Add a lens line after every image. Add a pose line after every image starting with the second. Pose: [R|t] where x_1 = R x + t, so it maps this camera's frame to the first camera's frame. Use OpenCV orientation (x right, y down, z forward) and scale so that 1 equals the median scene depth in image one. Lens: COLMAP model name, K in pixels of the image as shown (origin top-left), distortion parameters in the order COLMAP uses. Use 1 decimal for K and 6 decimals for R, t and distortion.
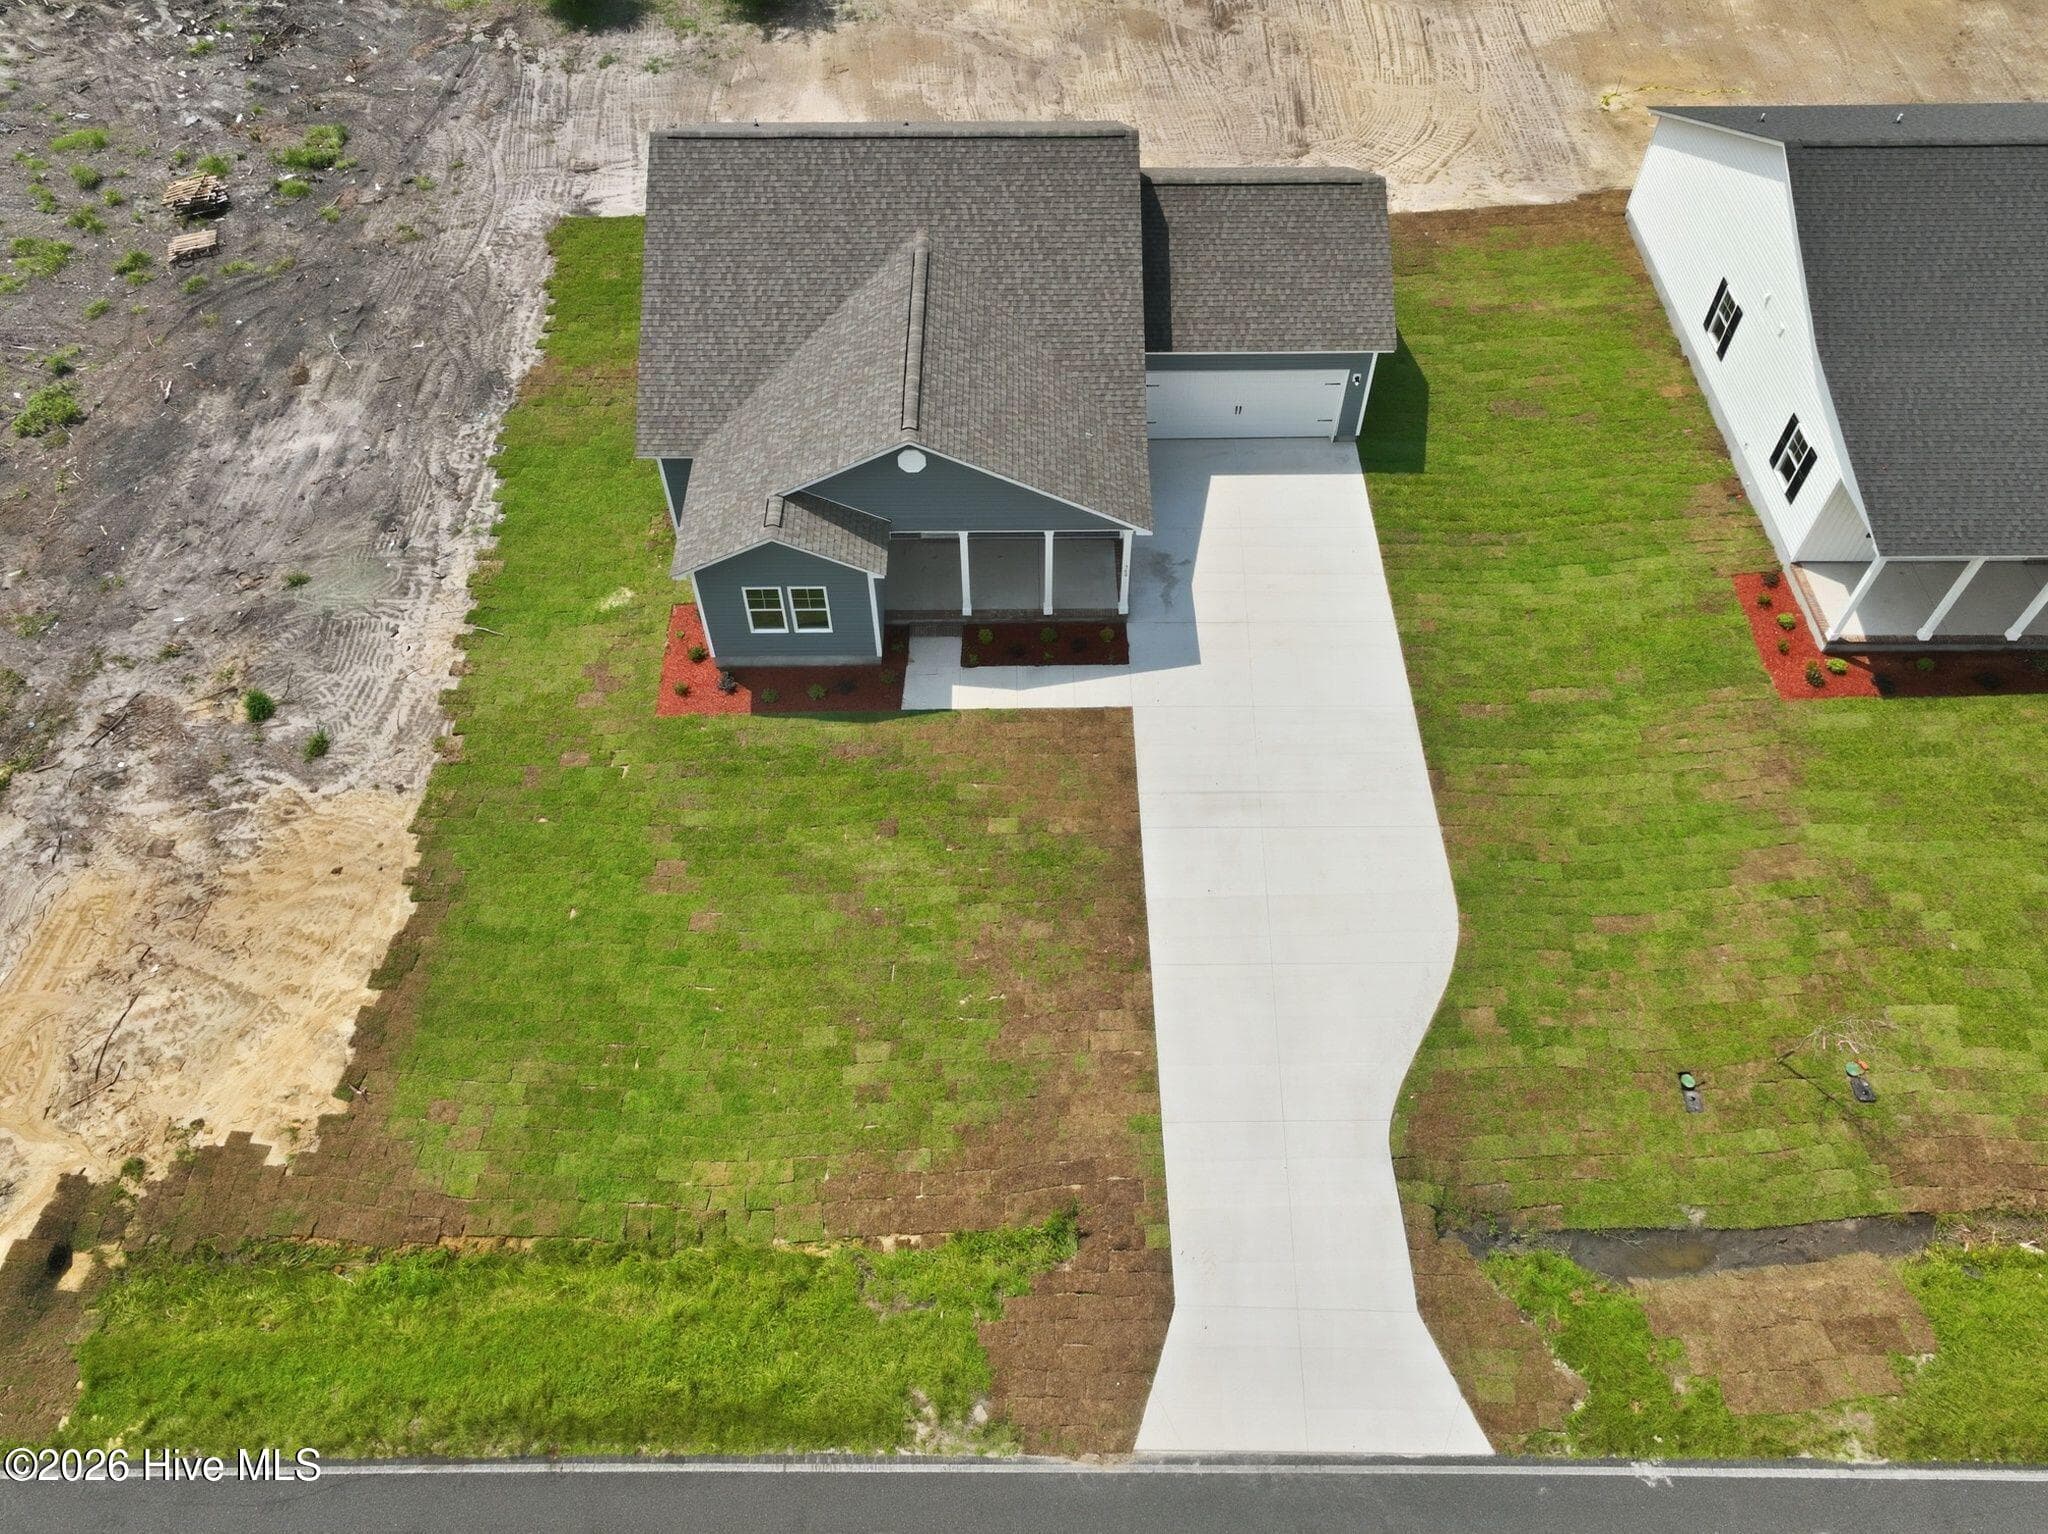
lens RADIAL K [[1435.0, 0, 1033.1], [0, 1435.0, 769.2], [0, 0, 1]] dist [0.001758, 0.019169]
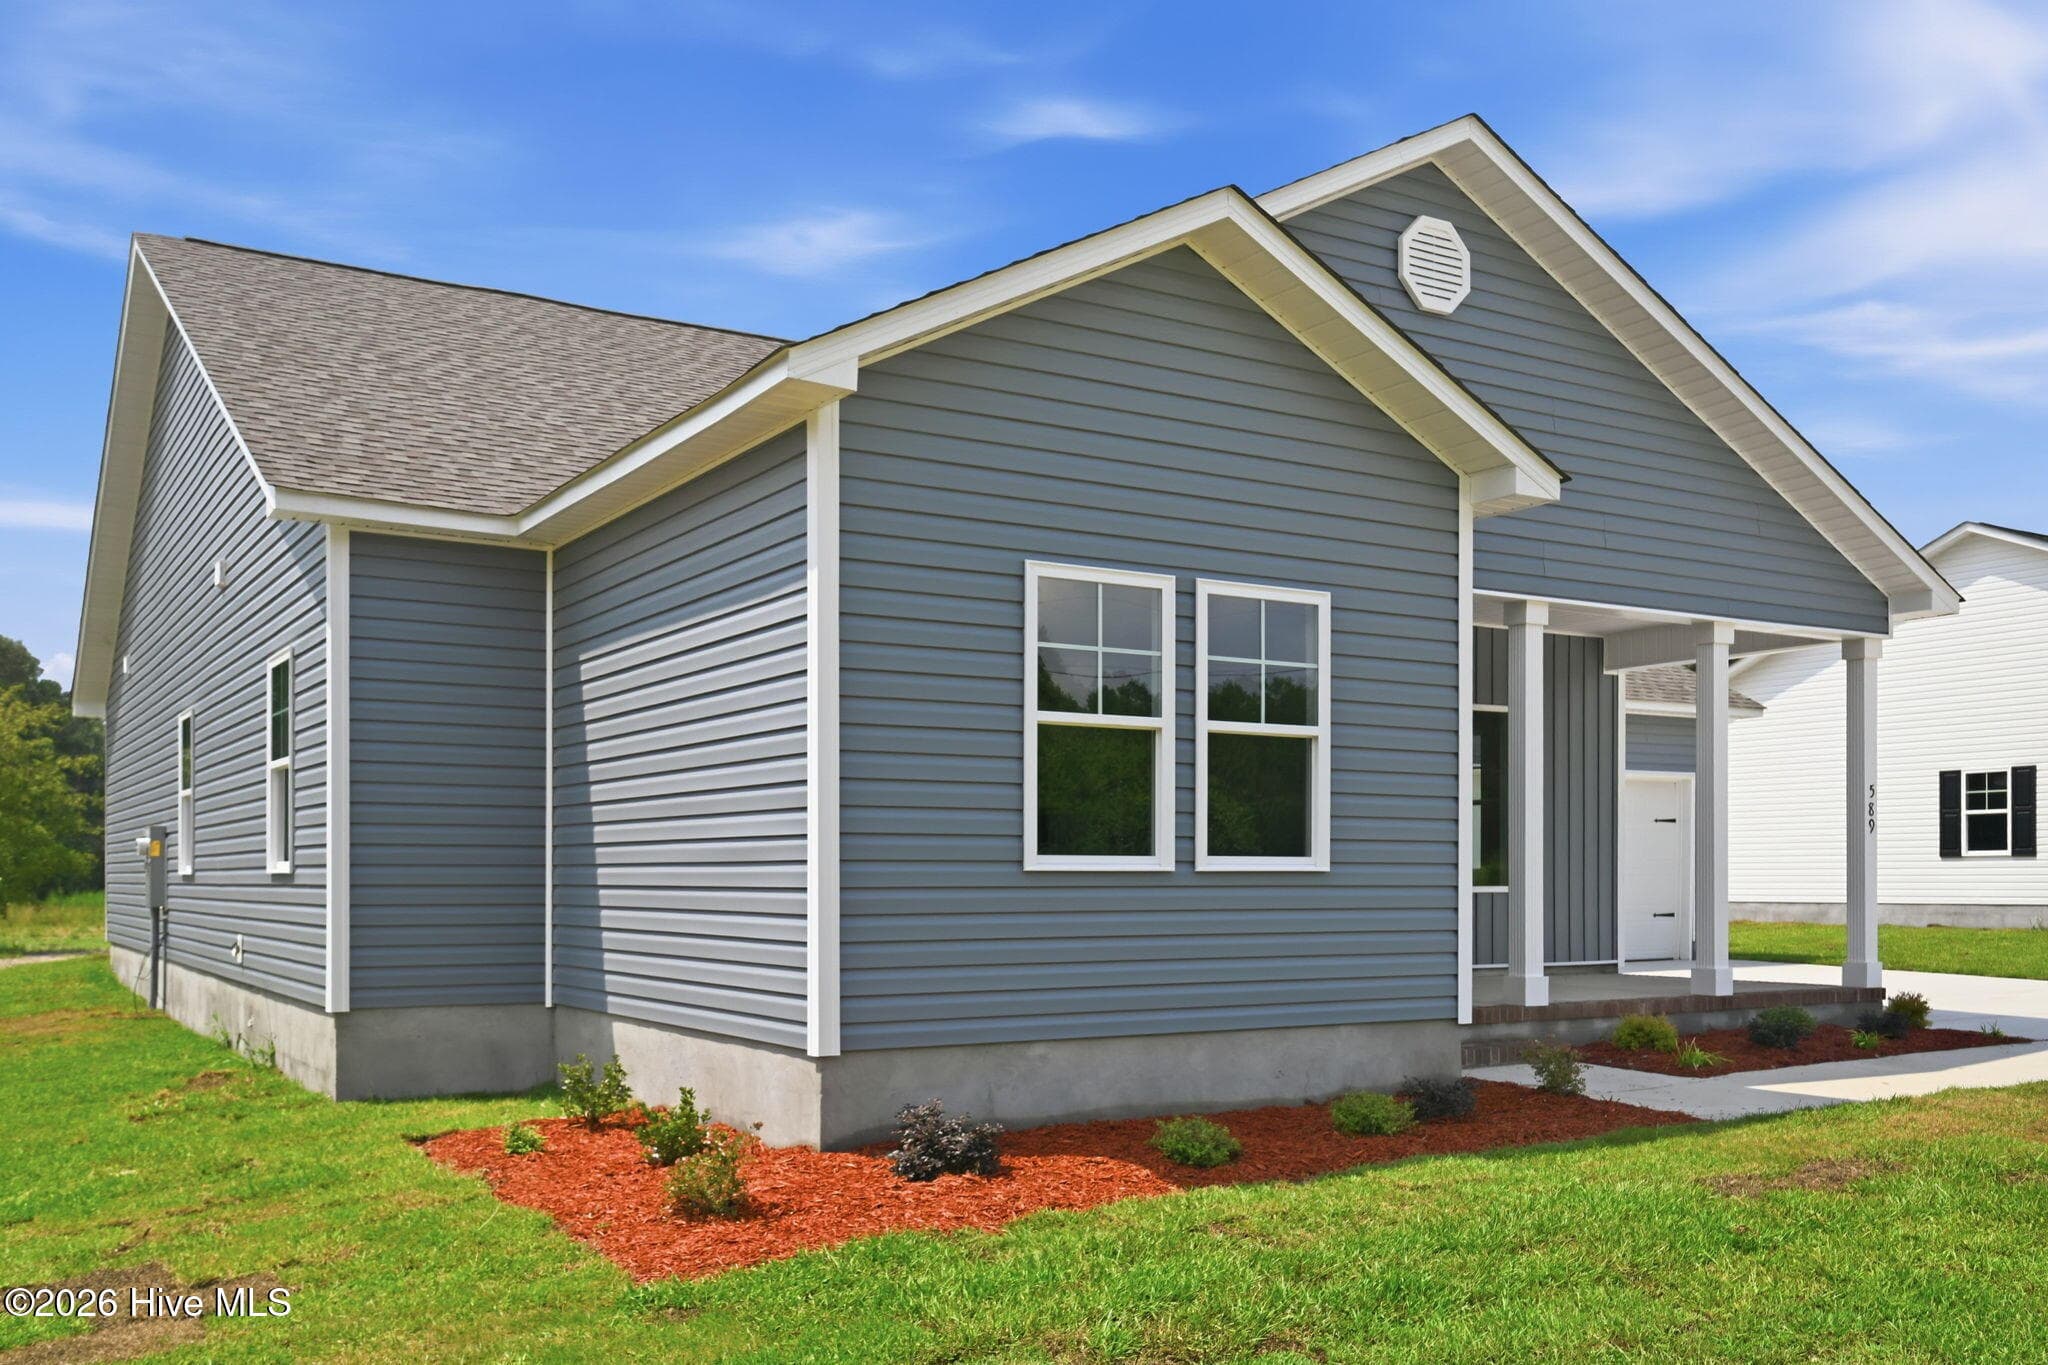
lens RADIAL K [[1833.6, 0, 1014.0], [0, 1833.6, 883.6], [0, 0, 1]] dist [0.004767, 0.009481]
pose [[0.860169, -0.004065, 0.509994, -0.357840], [0.406302, 0.609875, -0.680420, 0.091280], [-0.308267, 0.792487, 0.526247, 0.929296]]
